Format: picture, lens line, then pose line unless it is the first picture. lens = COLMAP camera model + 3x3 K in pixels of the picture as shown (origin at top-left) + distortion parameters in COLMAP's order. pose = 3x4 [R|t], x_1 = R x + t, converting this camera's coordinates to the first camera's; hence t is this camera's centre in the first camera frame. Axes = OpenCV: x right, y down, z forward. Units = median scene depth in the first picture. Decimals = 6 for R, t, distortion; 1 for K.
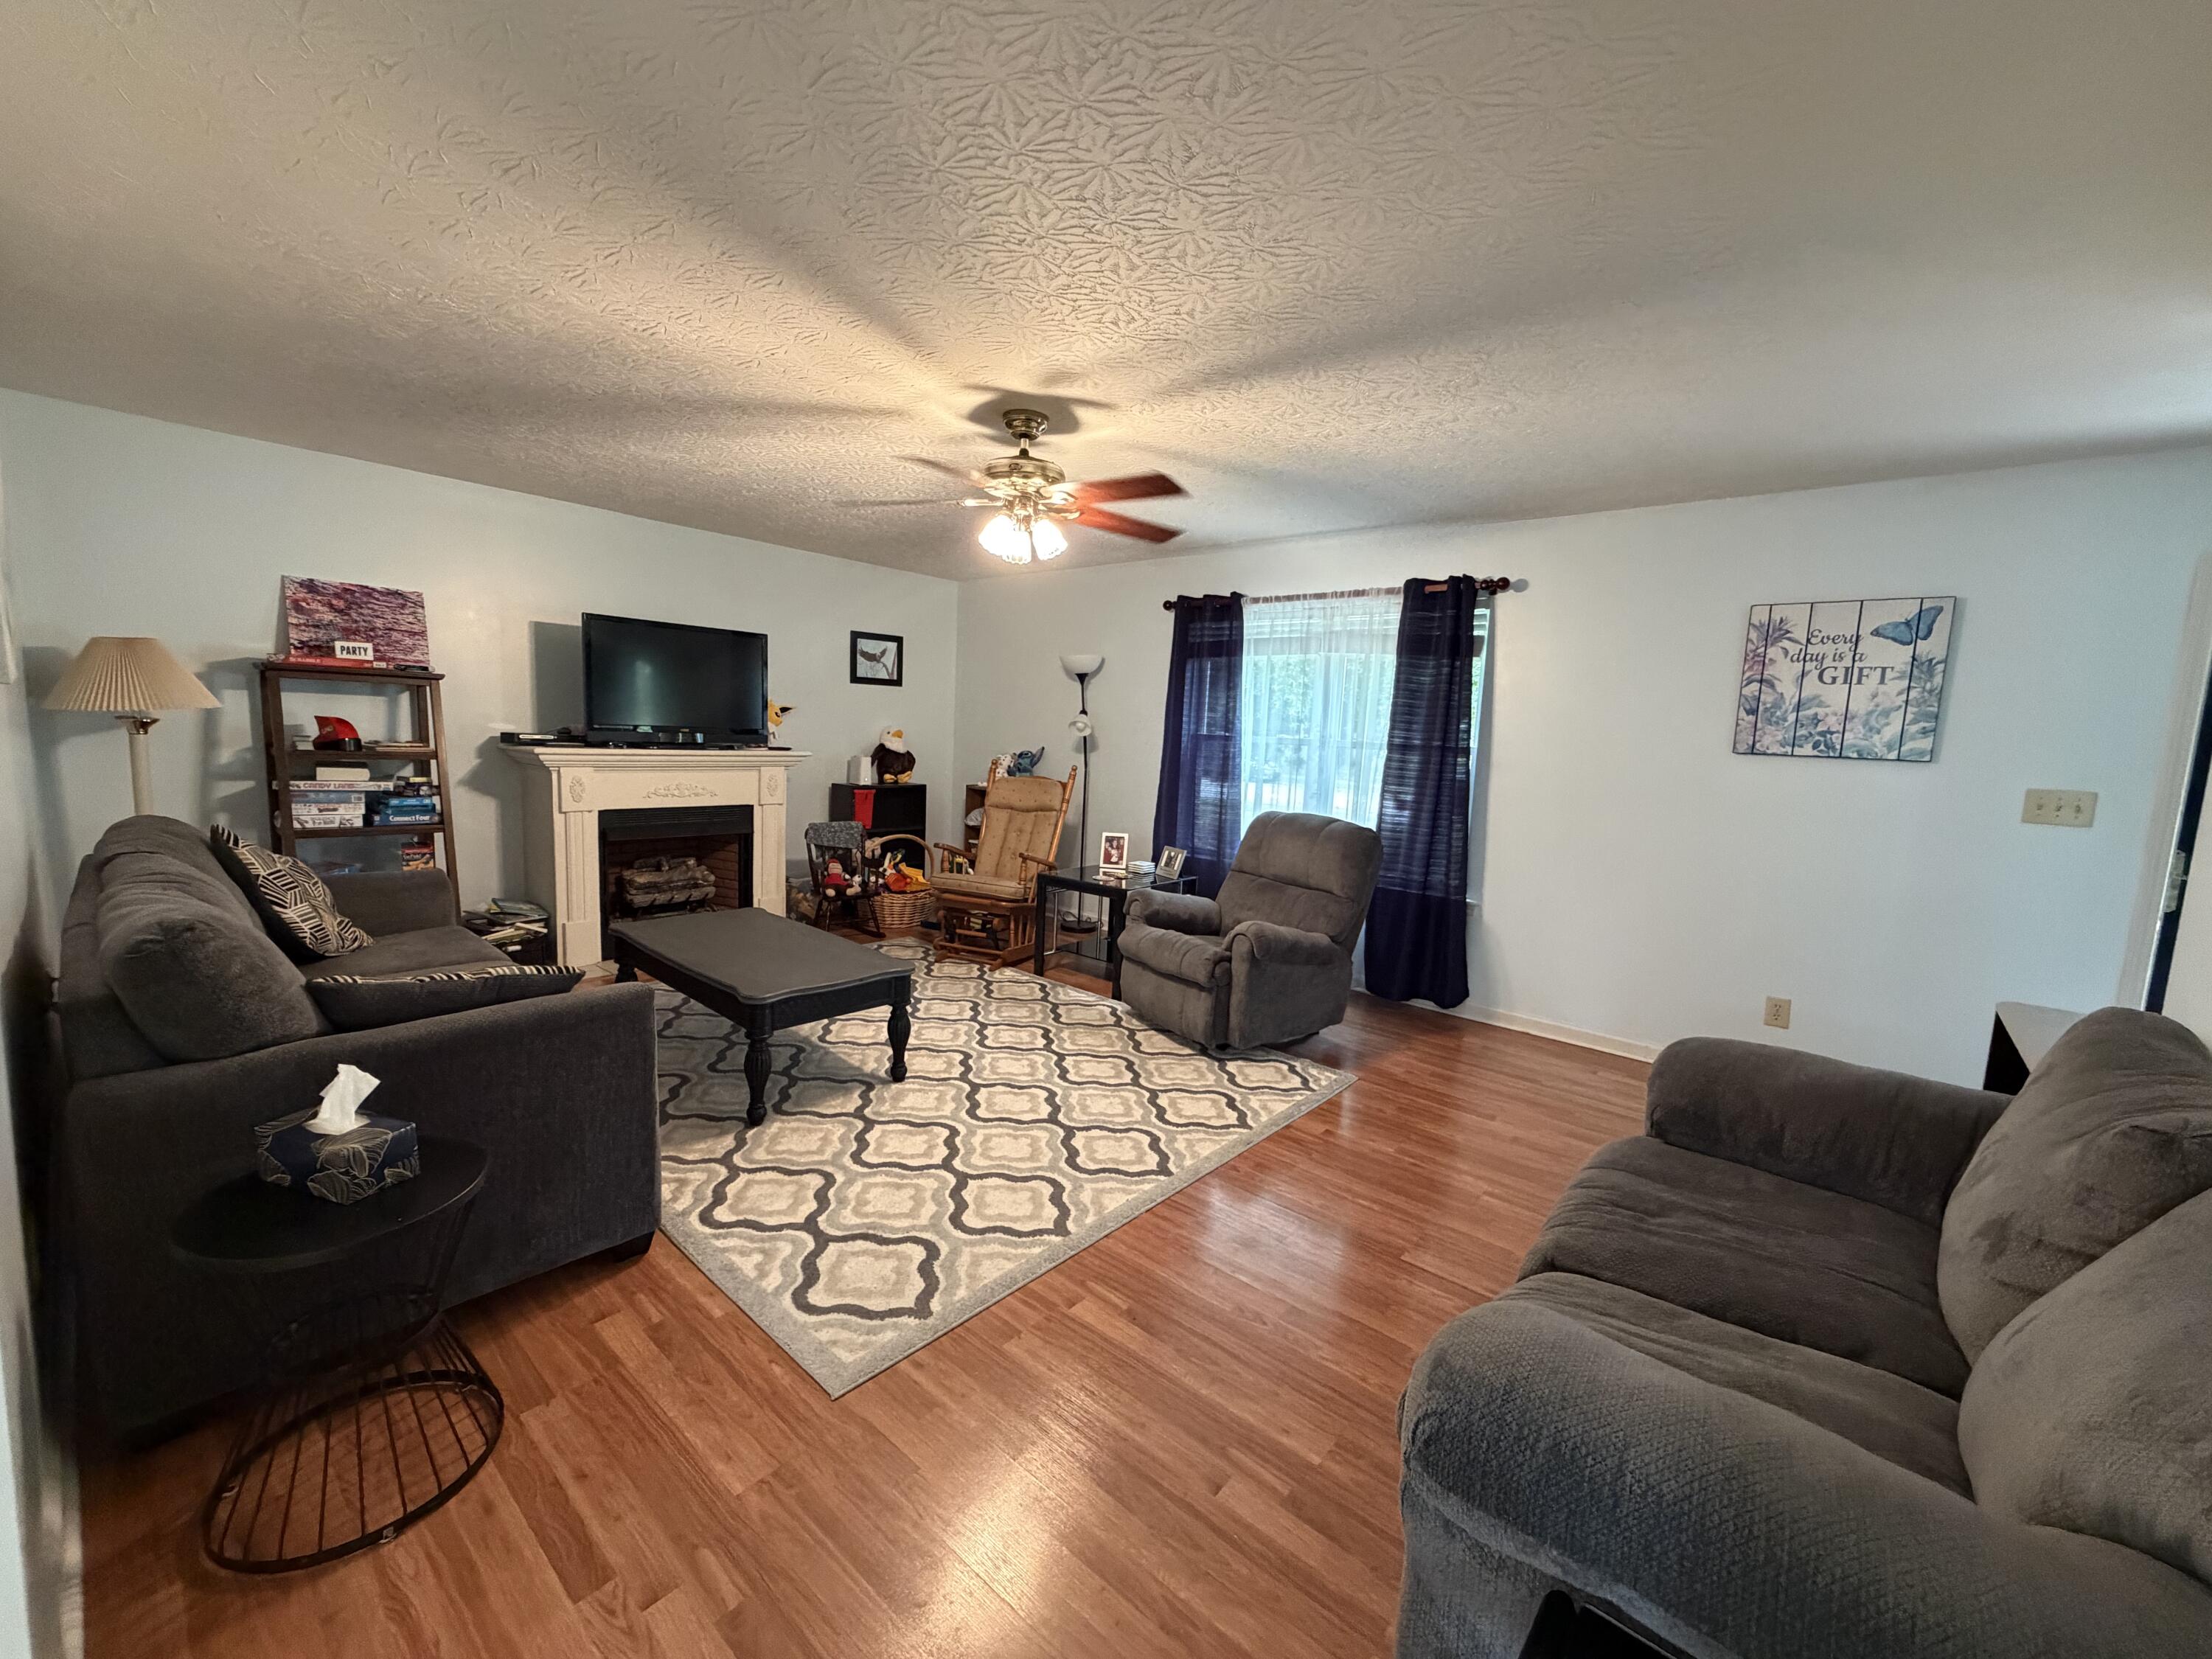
lens RADIAL K [[880.8, 0, 1098.3], [0, 880.8, 829.9], [0, 0, 1]] dist [-0.000080, -0.000476]
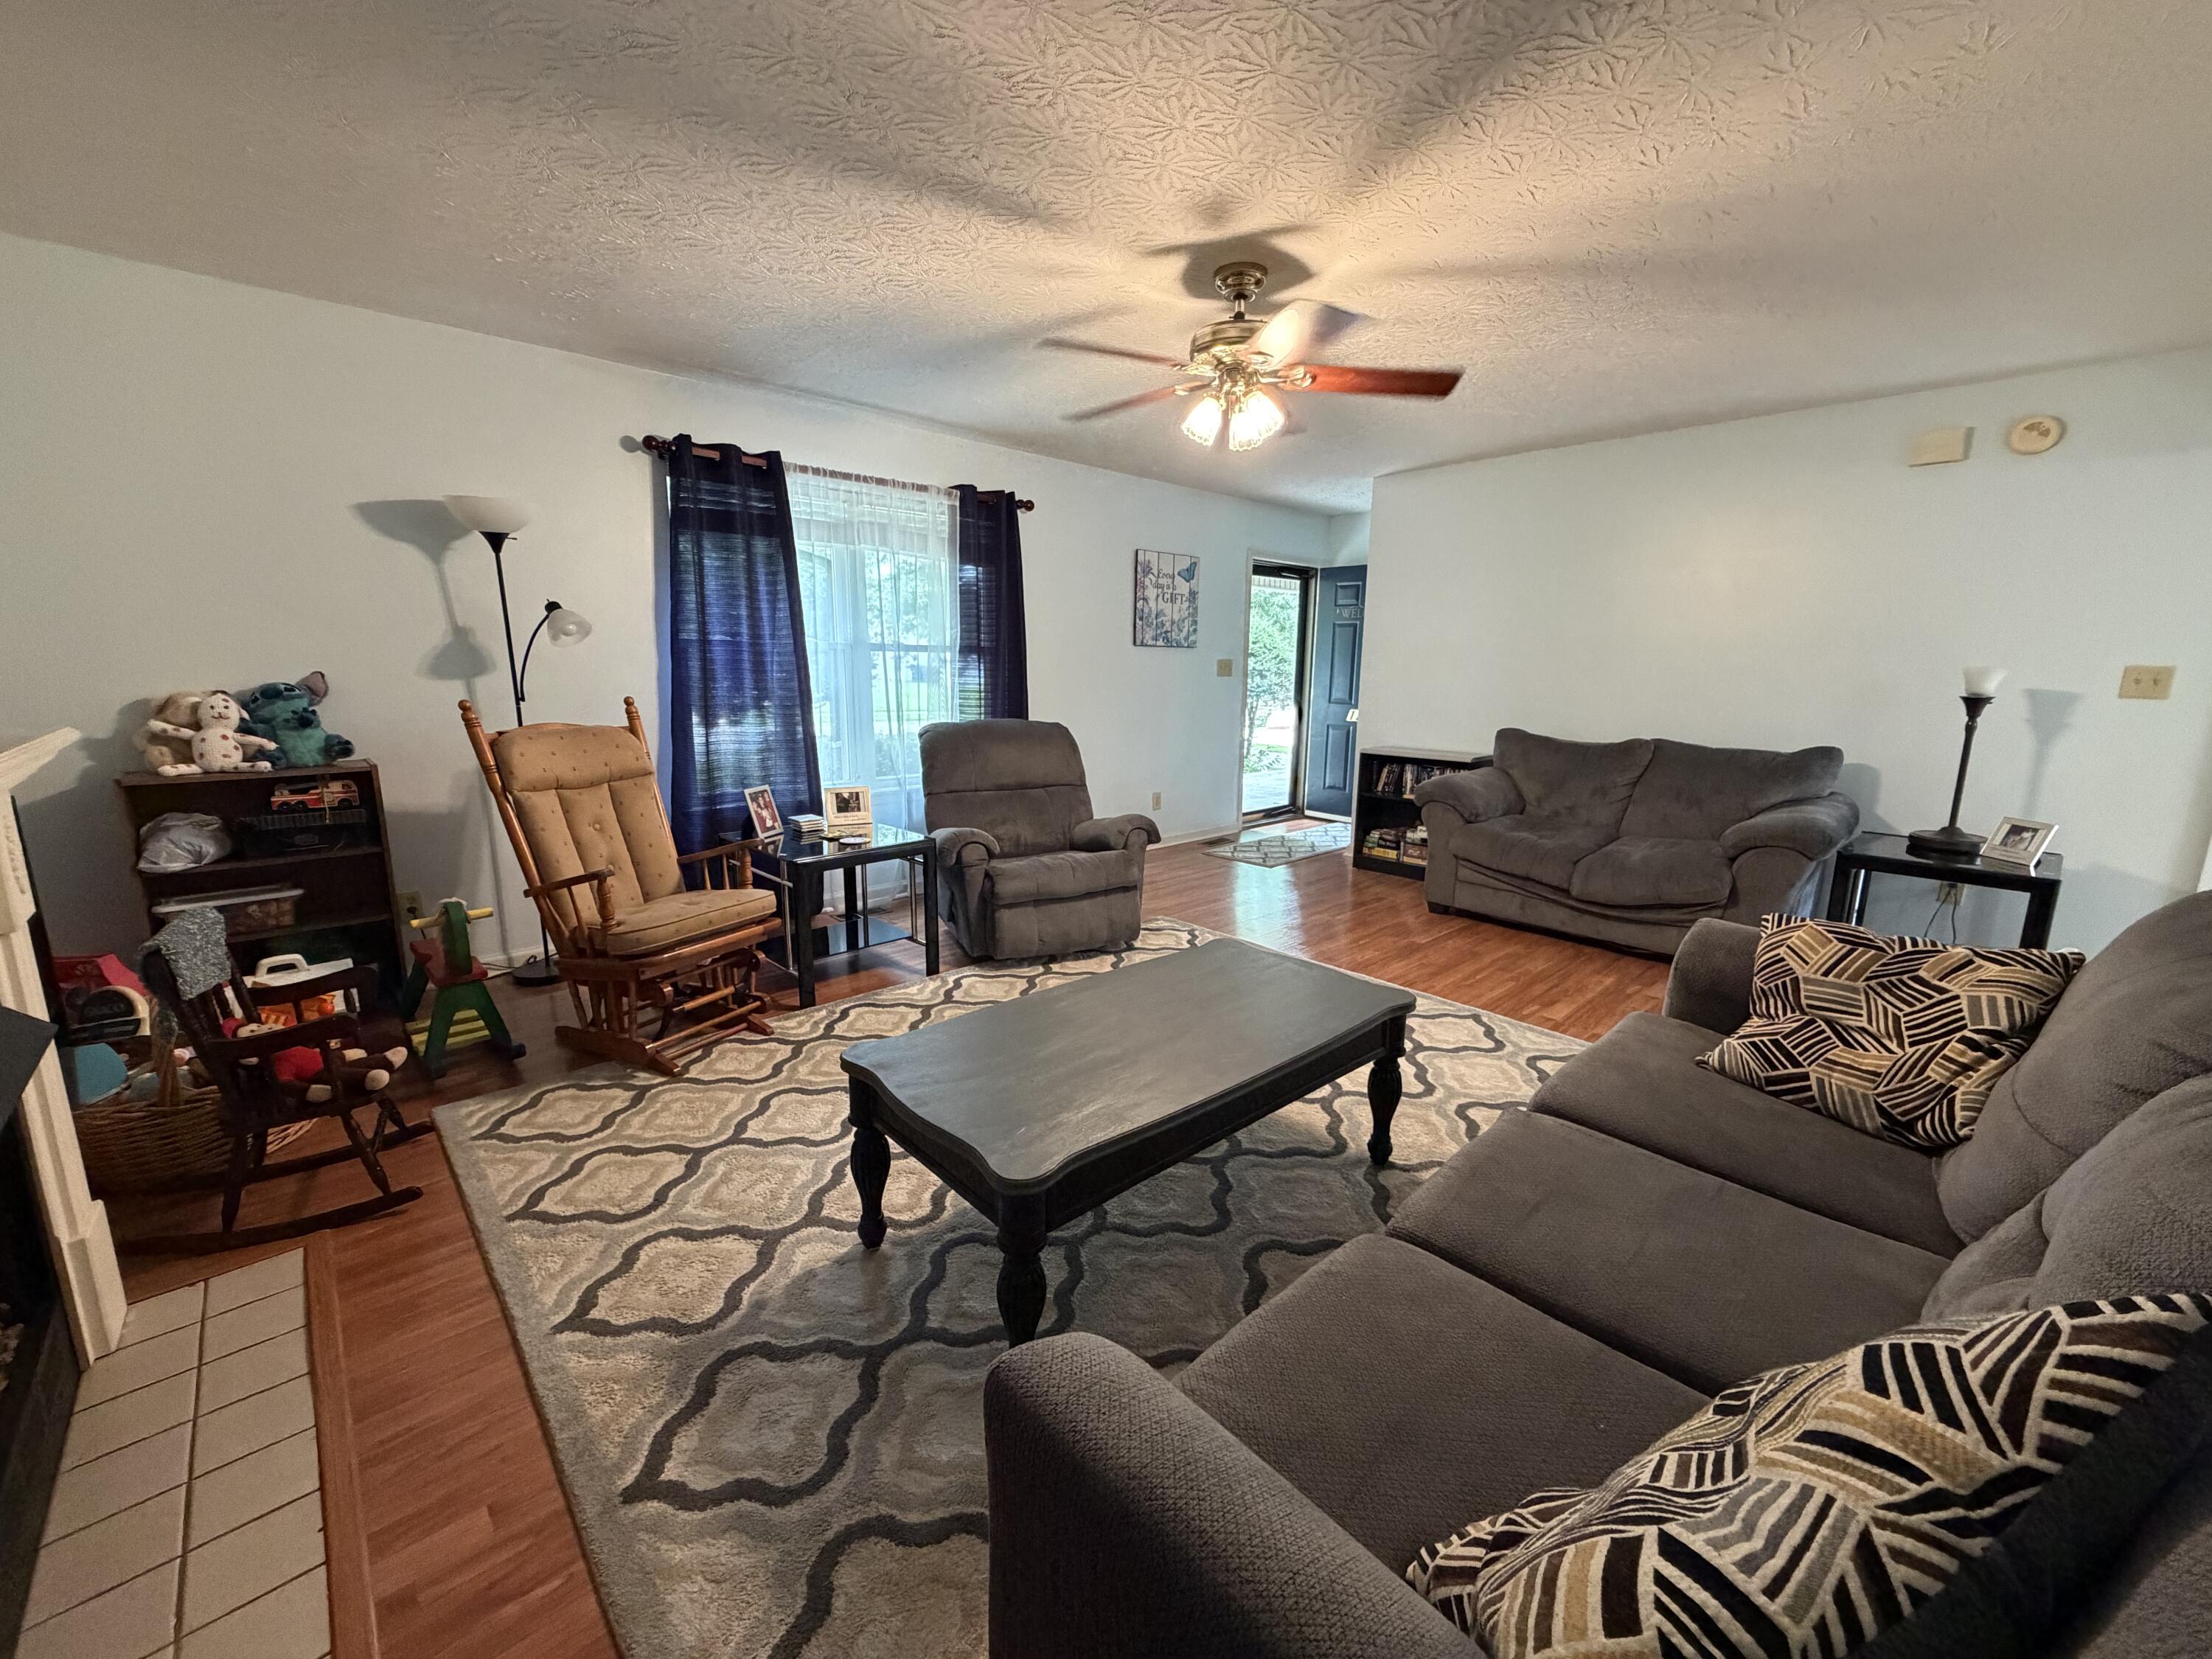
lens RADIAL K [[880.8, 0, 1102.4], [0, 880.8, 831.8], [0, 0, 1]] dist [-0.000080, -0.000476]
pose [[0.104262, -0.235424, 0.966284, -0.919854], [0.106370, 0.968646, 0.224522, -0.130094], [-0.988845, 0.079375, 0.126035, 0.931939]]
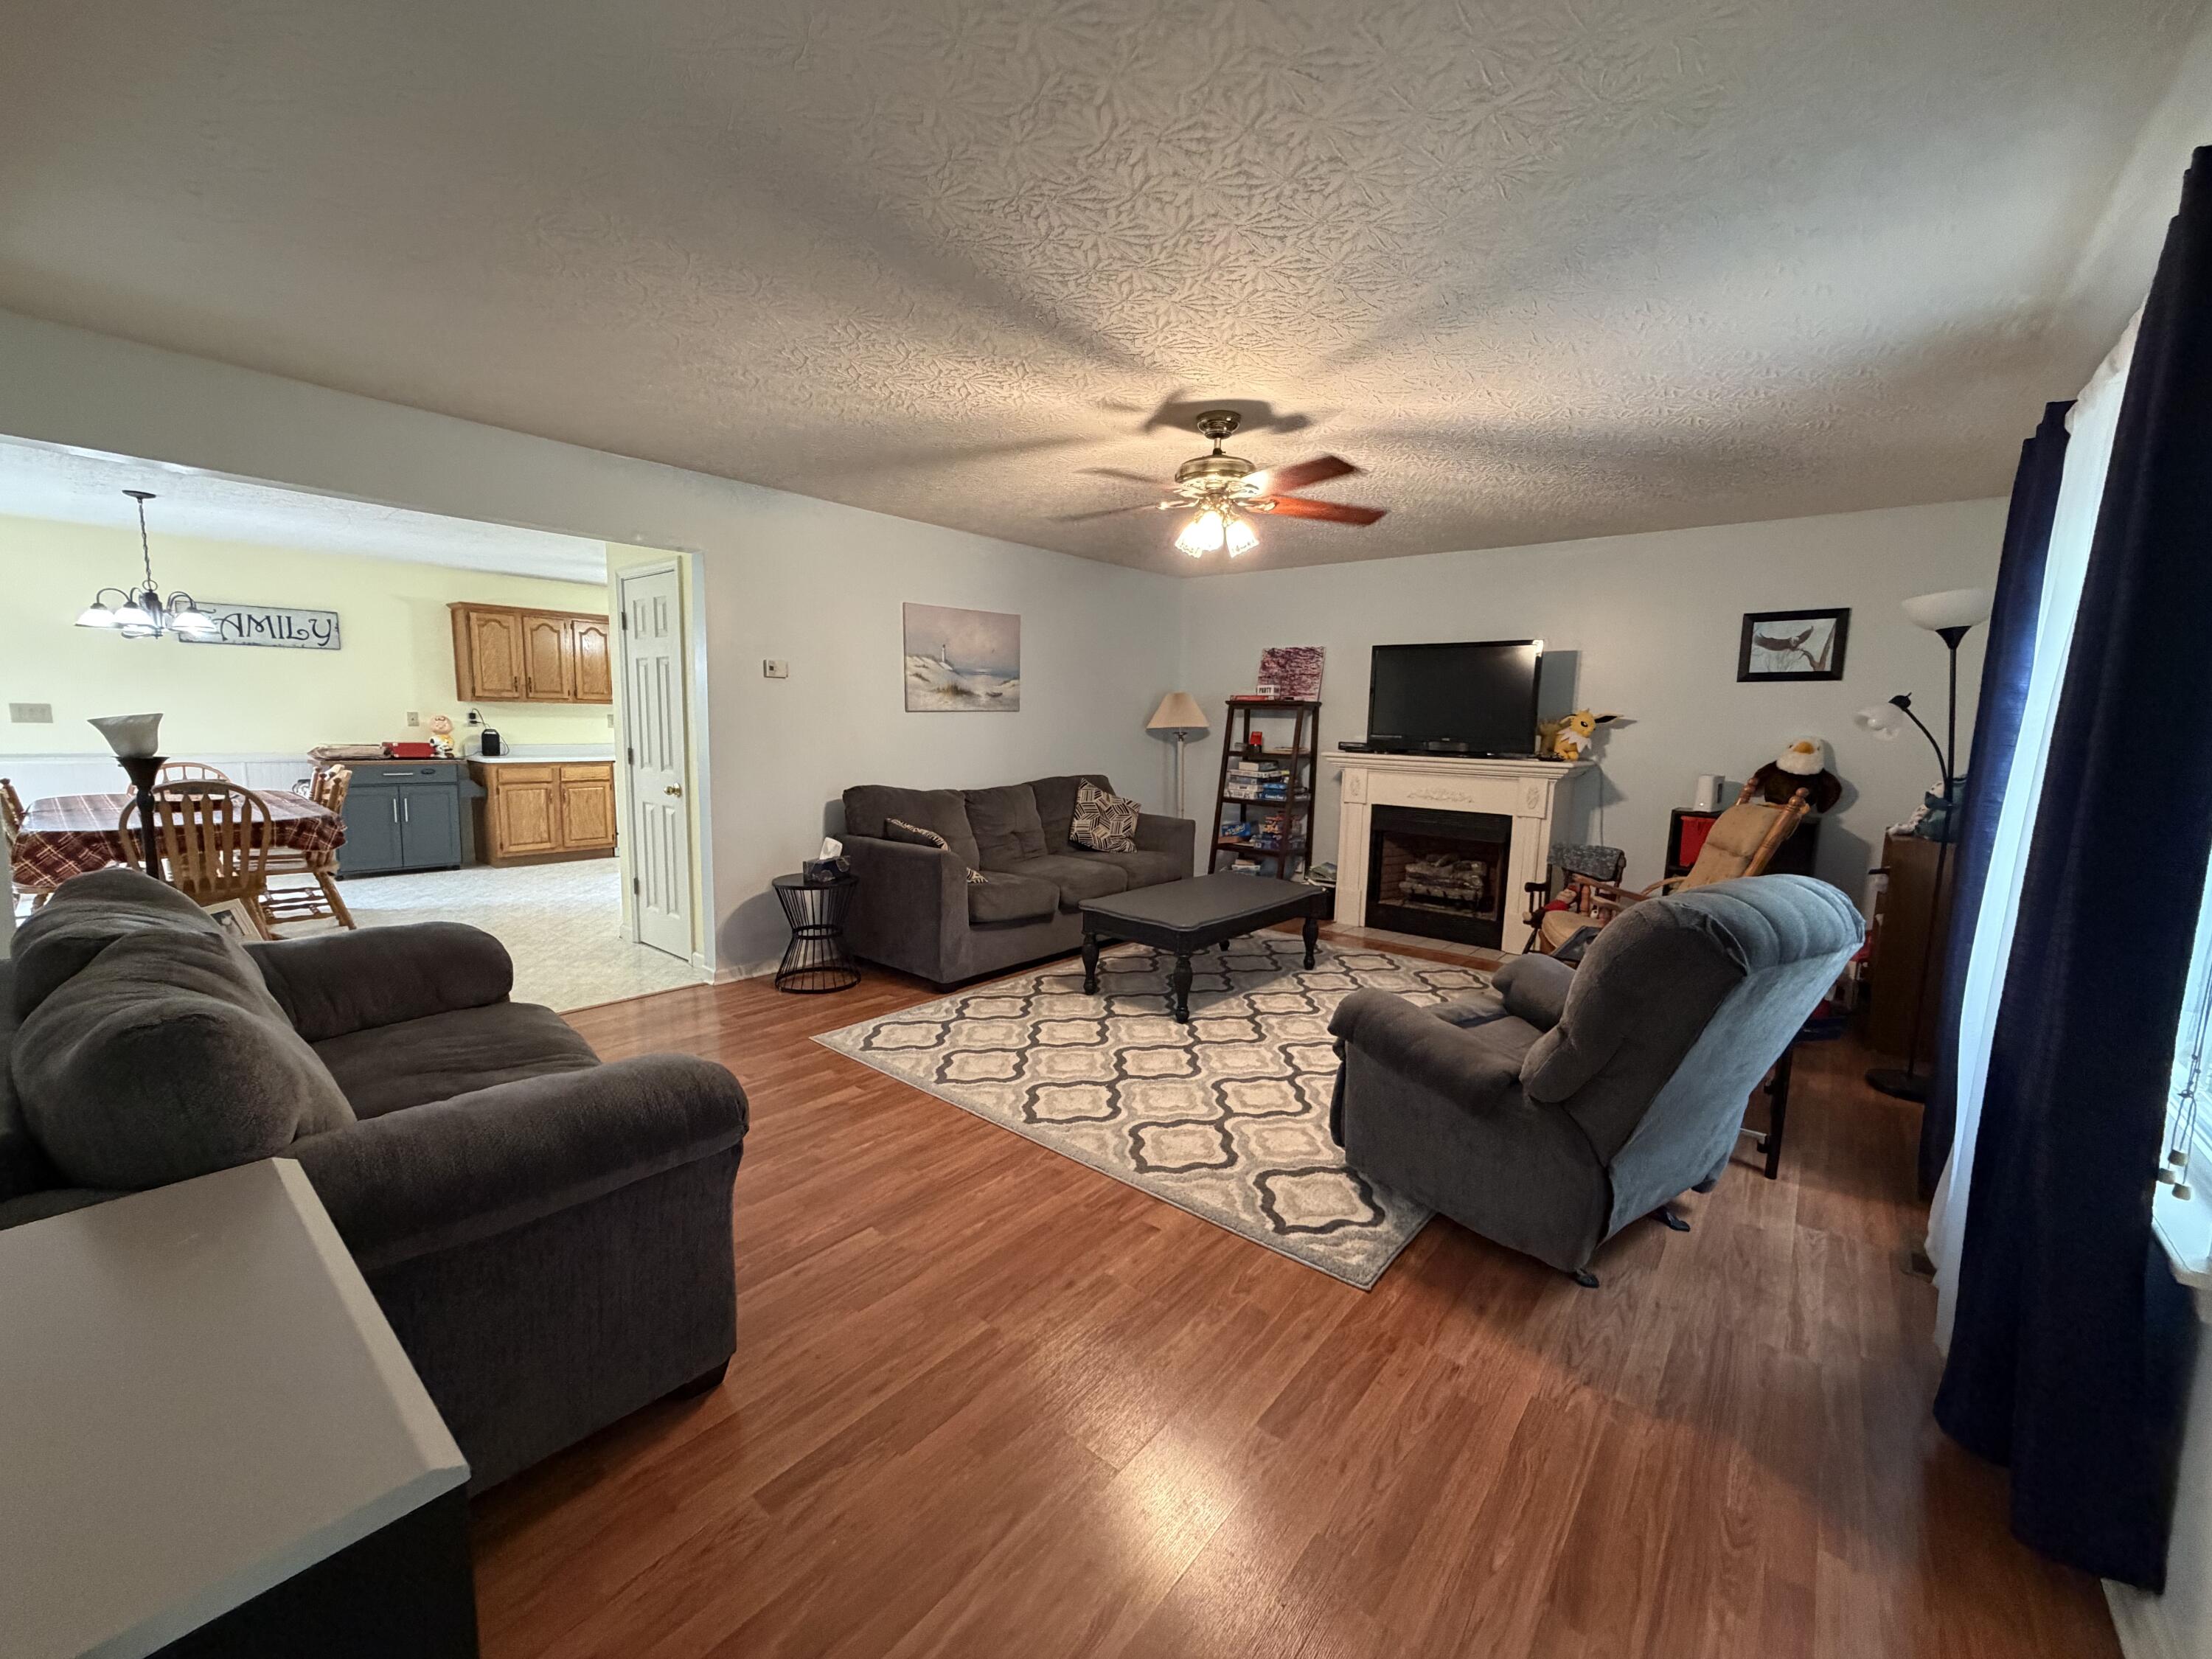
lens RADIAL K [[880.8, 0, 1107.2], [0, 880.8, 830.0], [0, 0, 1]] dist [-0.000080, -0.000476]
pose [[0.019183, 0.082375, -0.996417, 0.870122], [-0.132608, 0.988005, 0.079126, -0.045642], [0.990983, 0.130615, 0.029876, 0.787728]]
